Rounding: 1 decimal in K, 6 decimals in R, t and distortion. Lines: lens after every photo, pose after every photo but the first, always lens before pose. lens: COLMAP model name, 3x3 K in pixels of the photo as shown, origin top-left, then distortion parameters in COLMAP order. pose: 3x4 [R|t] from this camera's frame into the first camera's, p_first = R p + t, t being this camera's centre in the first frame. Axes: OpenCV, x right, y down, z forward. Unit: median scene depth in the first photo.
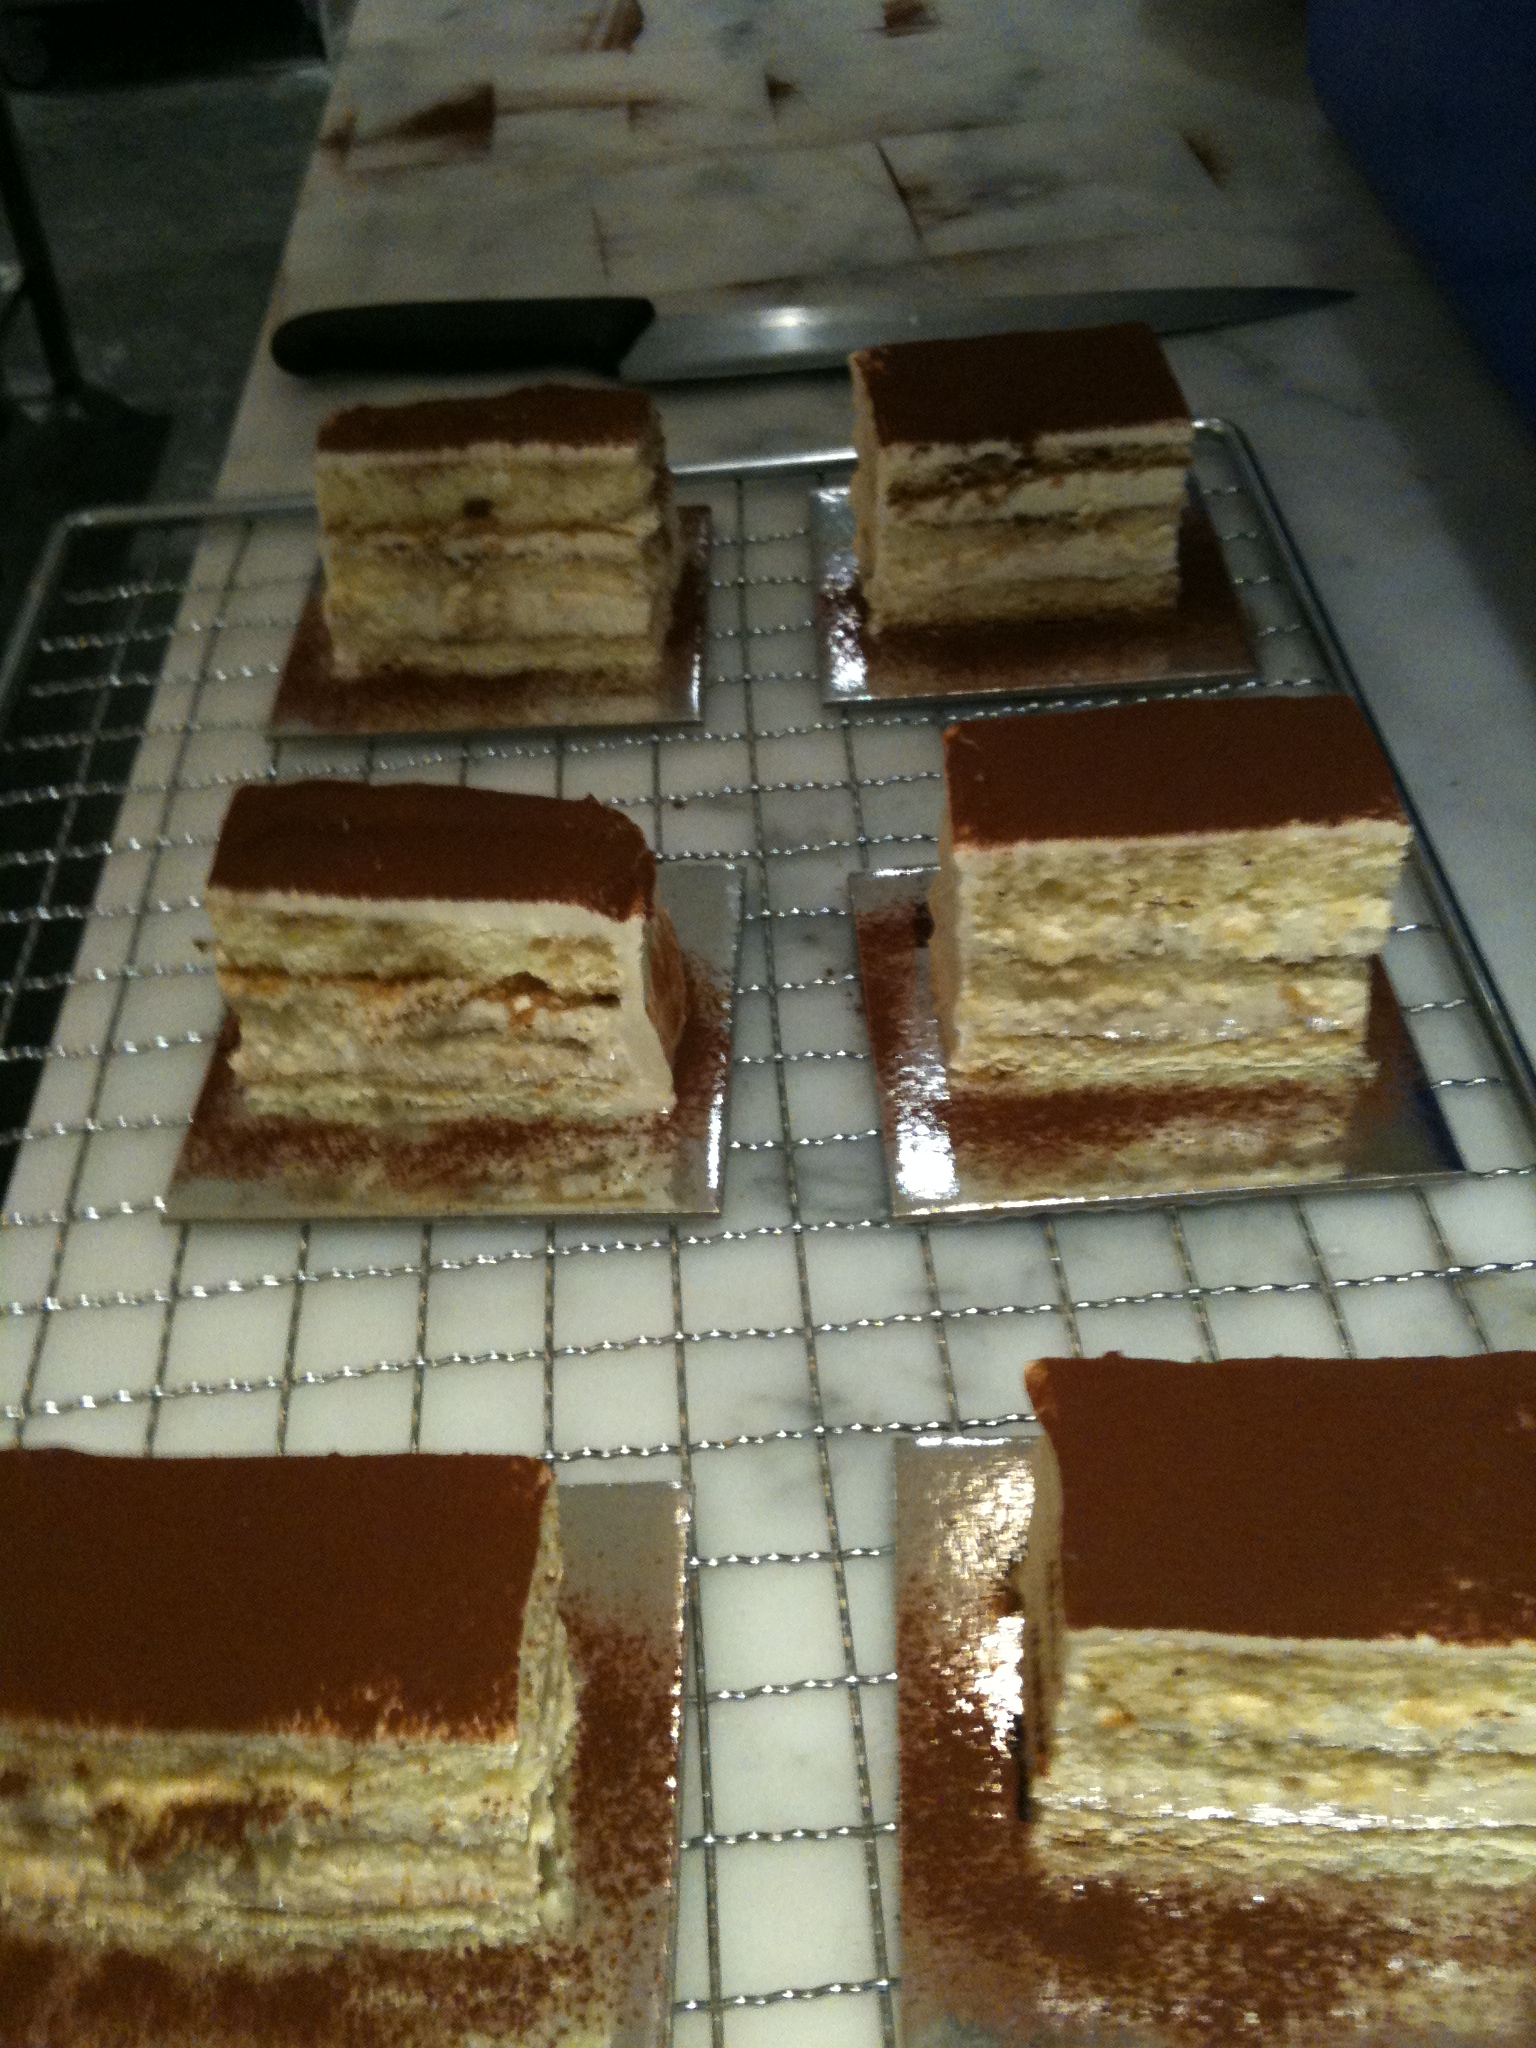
lens RADIAL K [[2200.3, 0, 769.2], [0, 2200.3, 1026.9], [0, 0, 1]] dist [-0.019421, 0.000000]
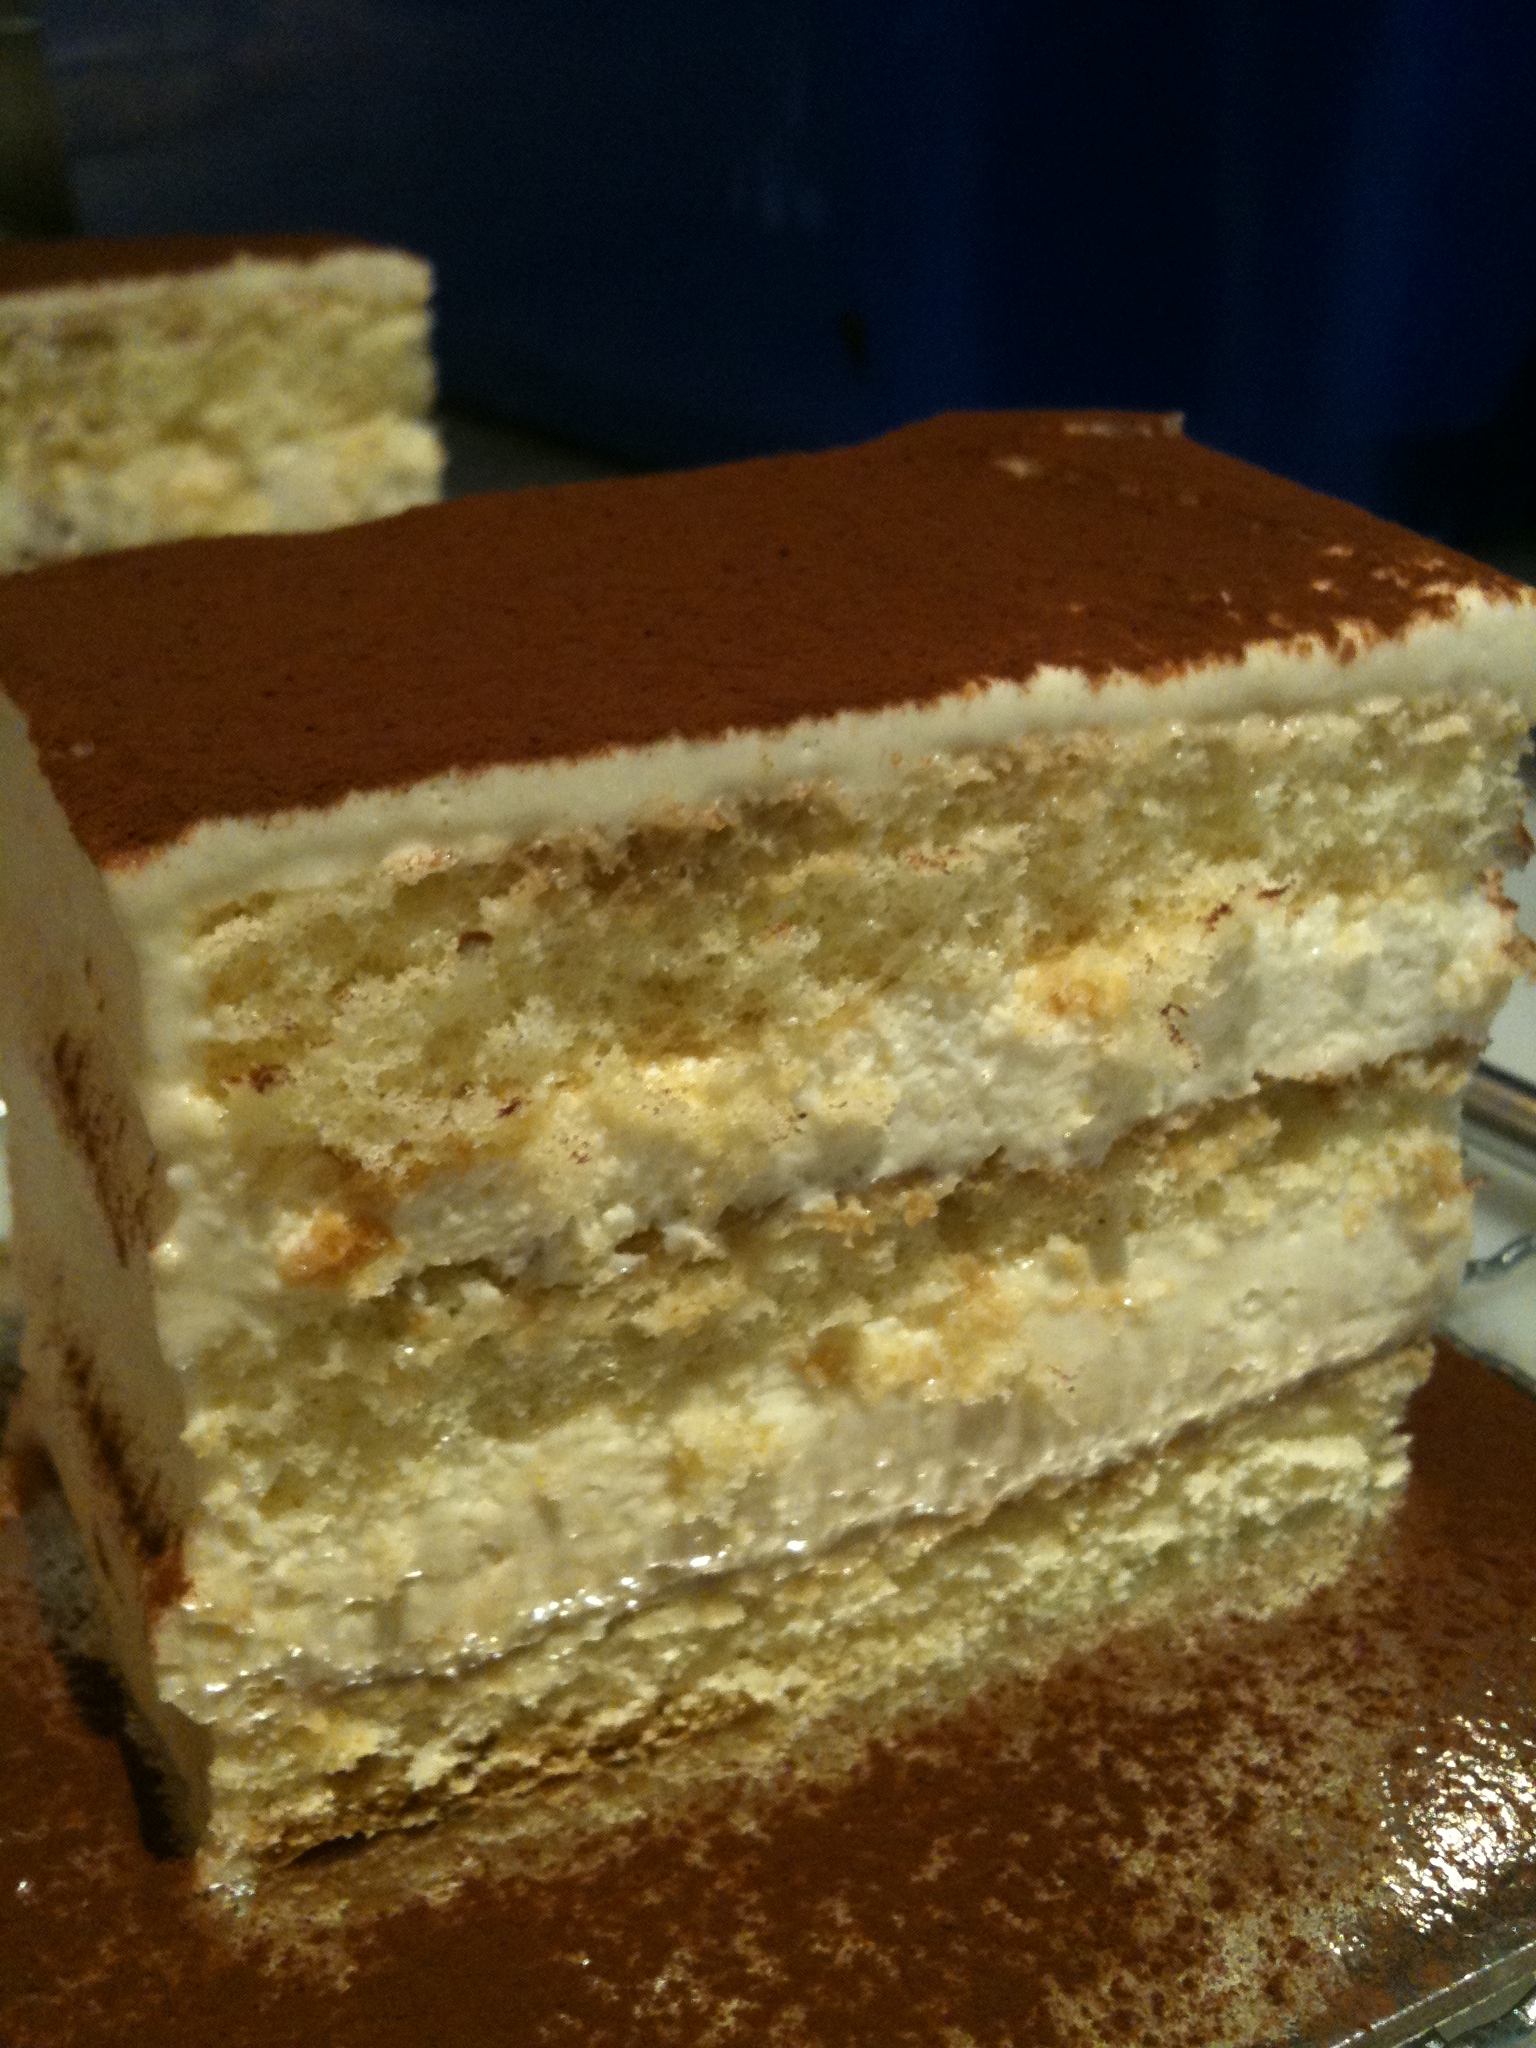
lens RADIAL K [[2200.3, 0, 762.7], [0, 2200.3, 1023.5], [0, 0, 1]] dist [-0.019421, 0.000000]
pose [[0.869115, -0.159533, 0.468176, 0.059423], [0.310891, 0.912397, -0.266230, 0.376972], [-0.384690, 0.376937, 0.842575, 0.645208]]
